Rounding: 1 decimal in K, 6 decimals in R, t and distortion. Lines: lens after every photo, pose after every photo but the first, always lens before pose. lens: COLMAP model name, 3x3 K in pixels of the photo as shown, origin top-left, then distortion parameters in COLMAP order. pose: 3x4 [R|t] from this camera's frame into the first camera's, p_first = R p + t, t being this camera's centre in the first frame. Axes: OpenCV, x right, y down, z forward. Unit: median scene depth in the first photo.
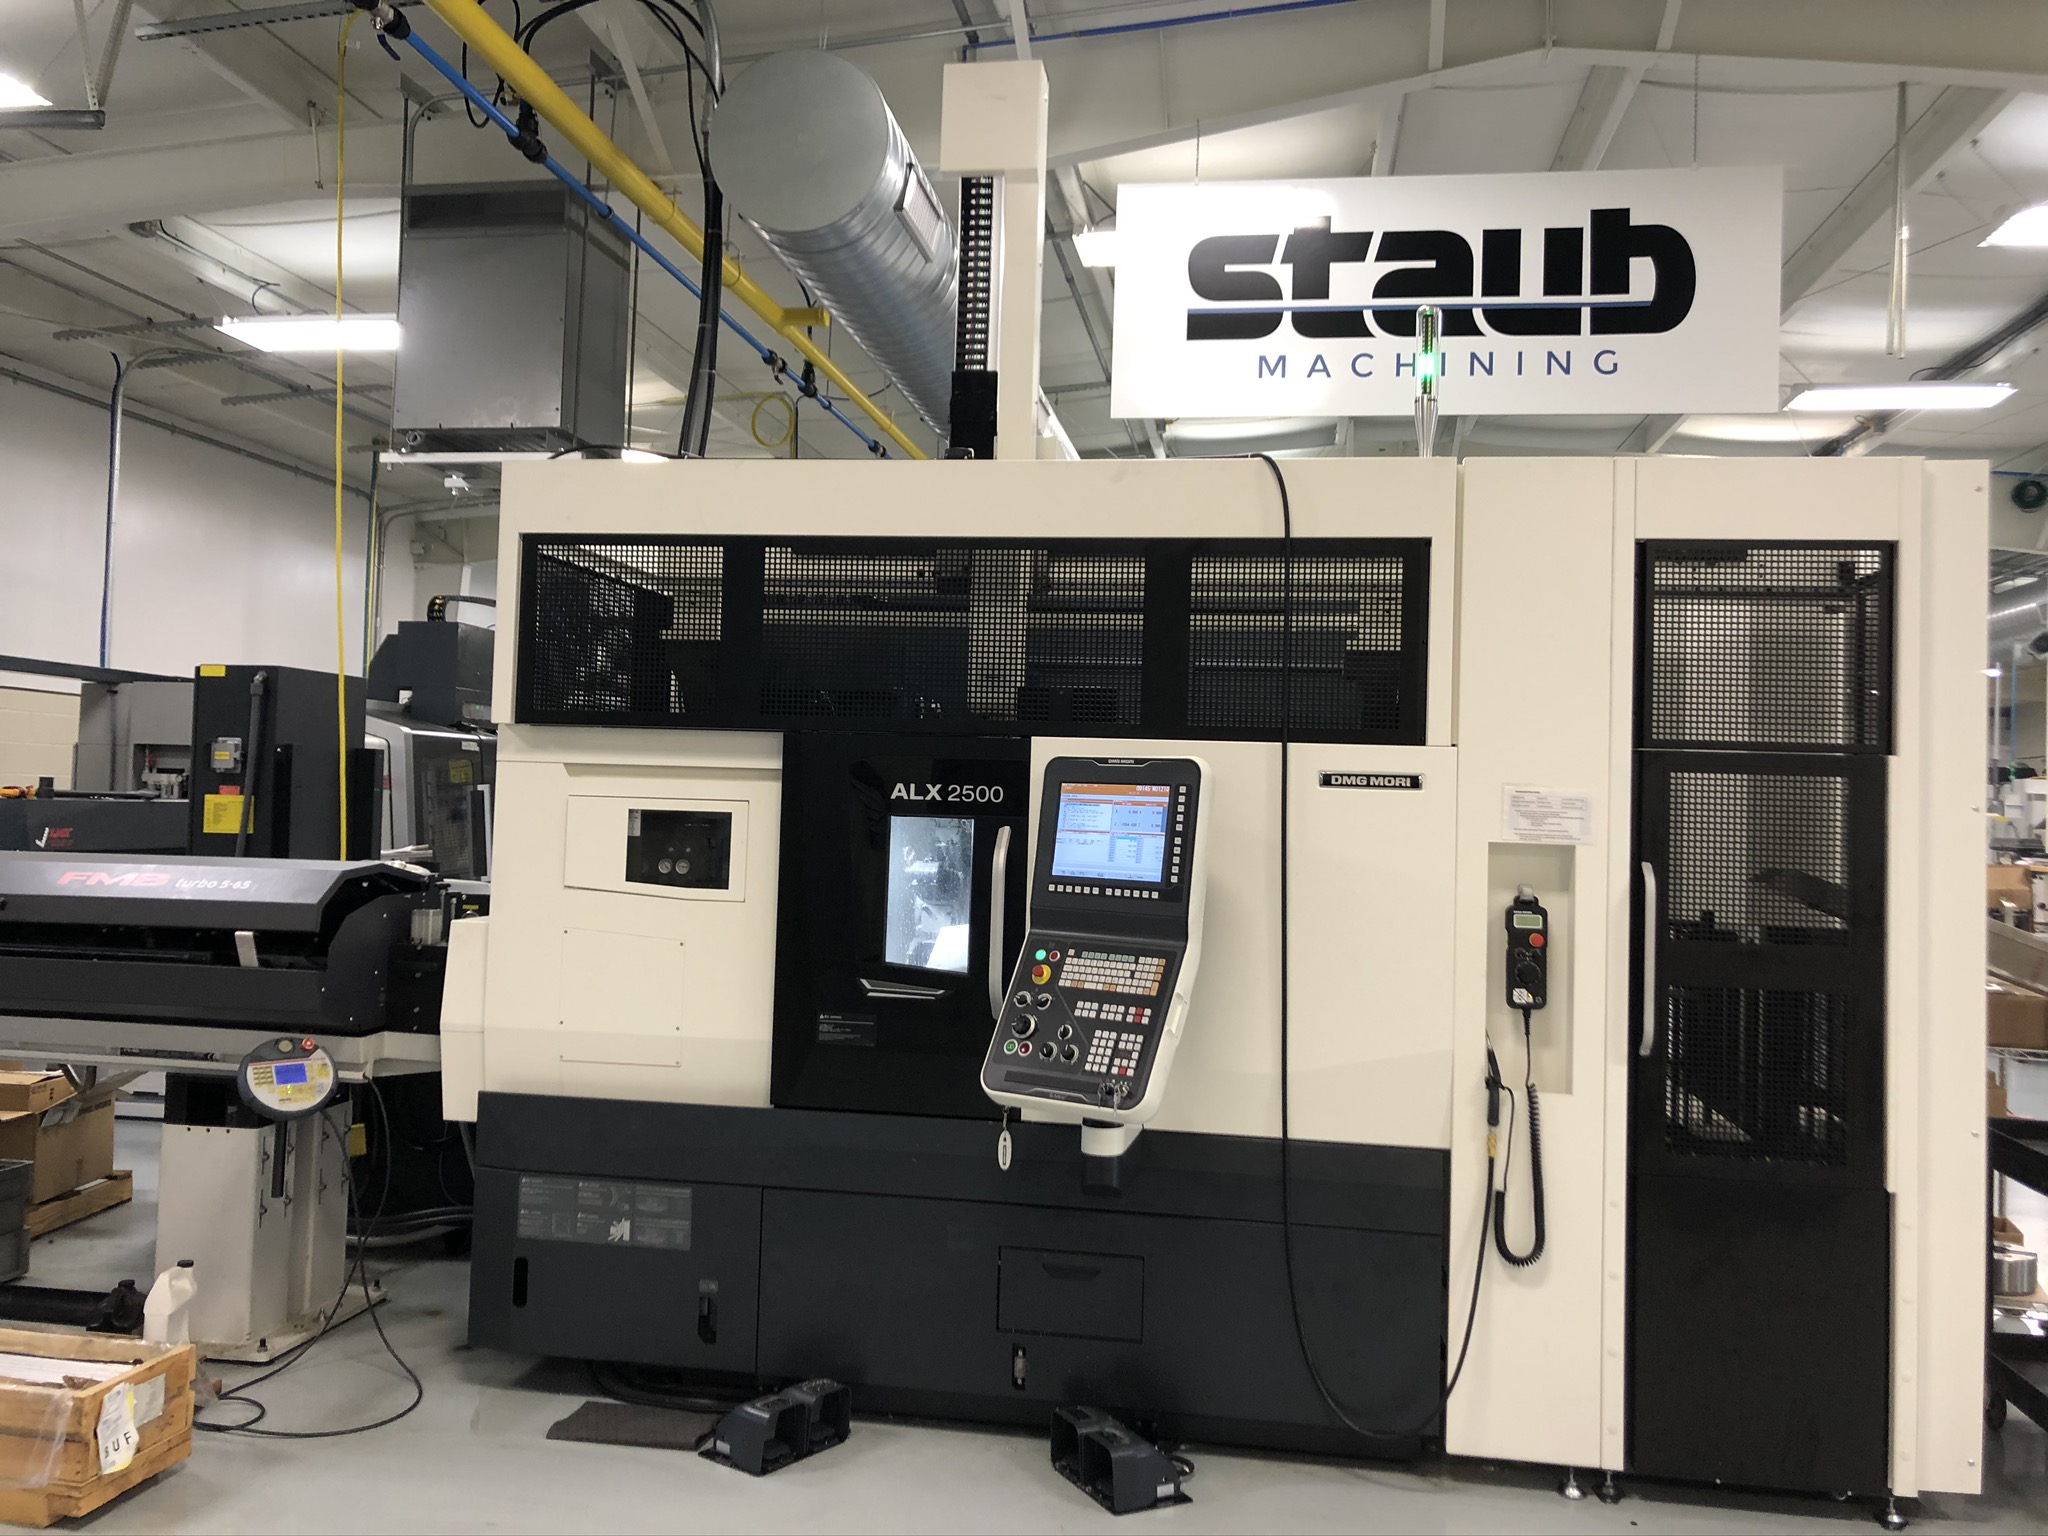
lens RADIAL K [[1676.5, 0, 1024.0], [0, 1676.5, 768.0], [0, 0, 1]] dist [0.083411, -0.112441]
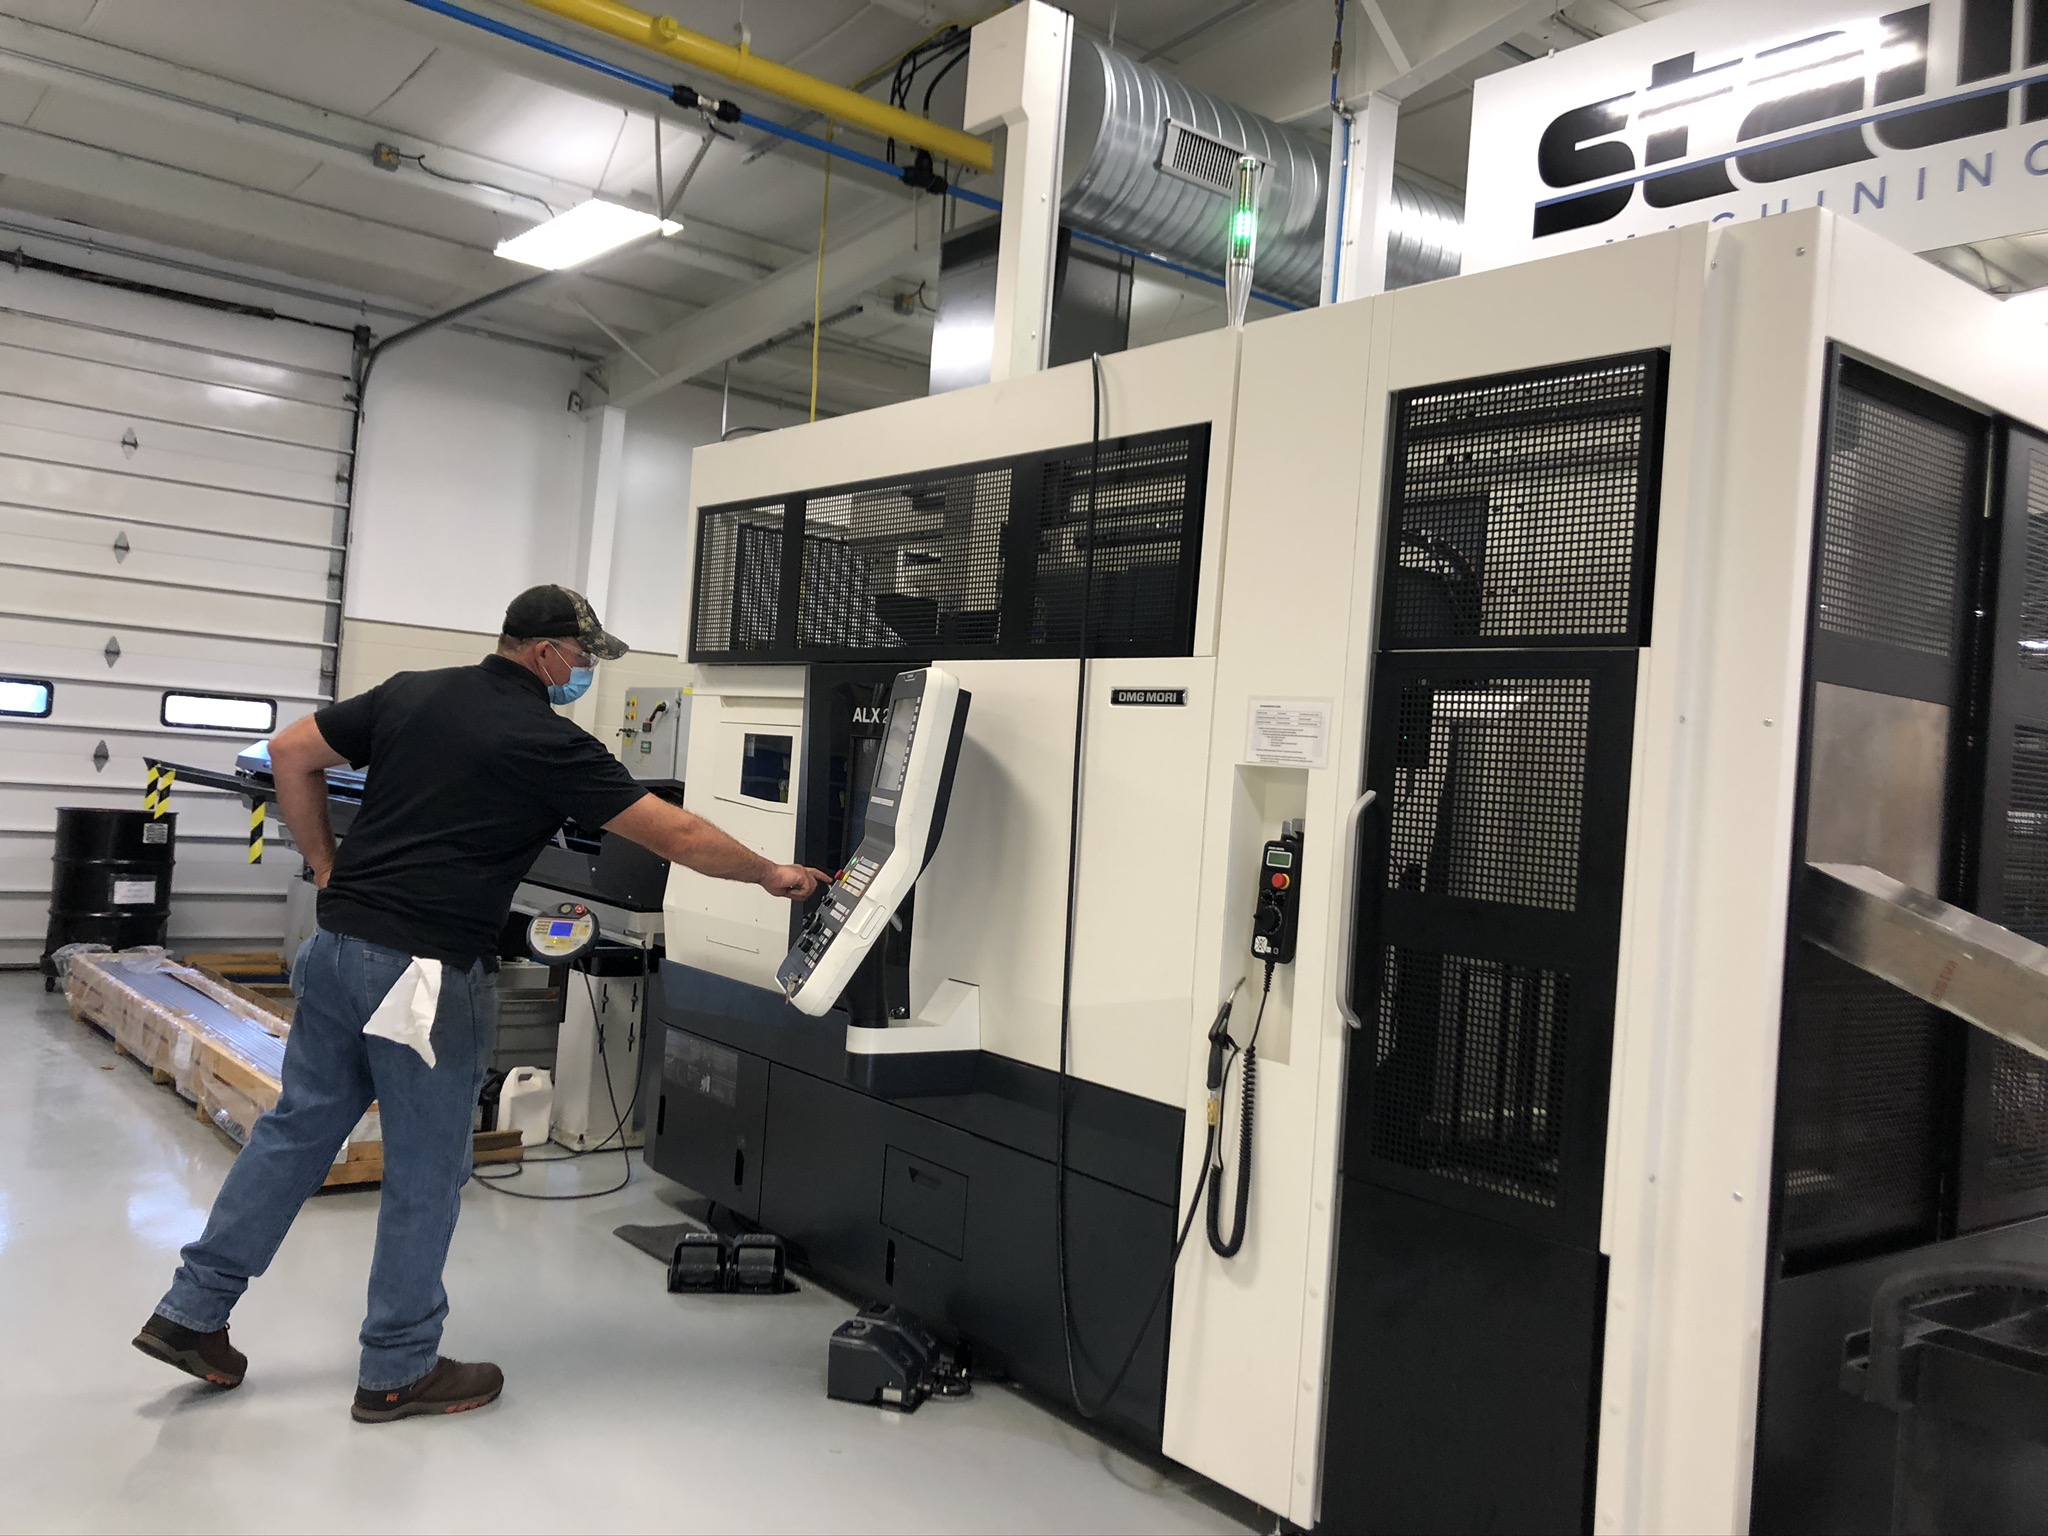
lens RADIAL K [[1682.3, 0, 999.5], [0, 1682.3, 764.8], [0, 0, 1]] dist [0.043115, 0.006828]
pose [[0.734816, 0.020502, -0.677956, 0.691697], [-0.038172, 0.999209, -0.011157, 0.052176], [0.677191, 0.034077, 0.735018, 0.250841]]
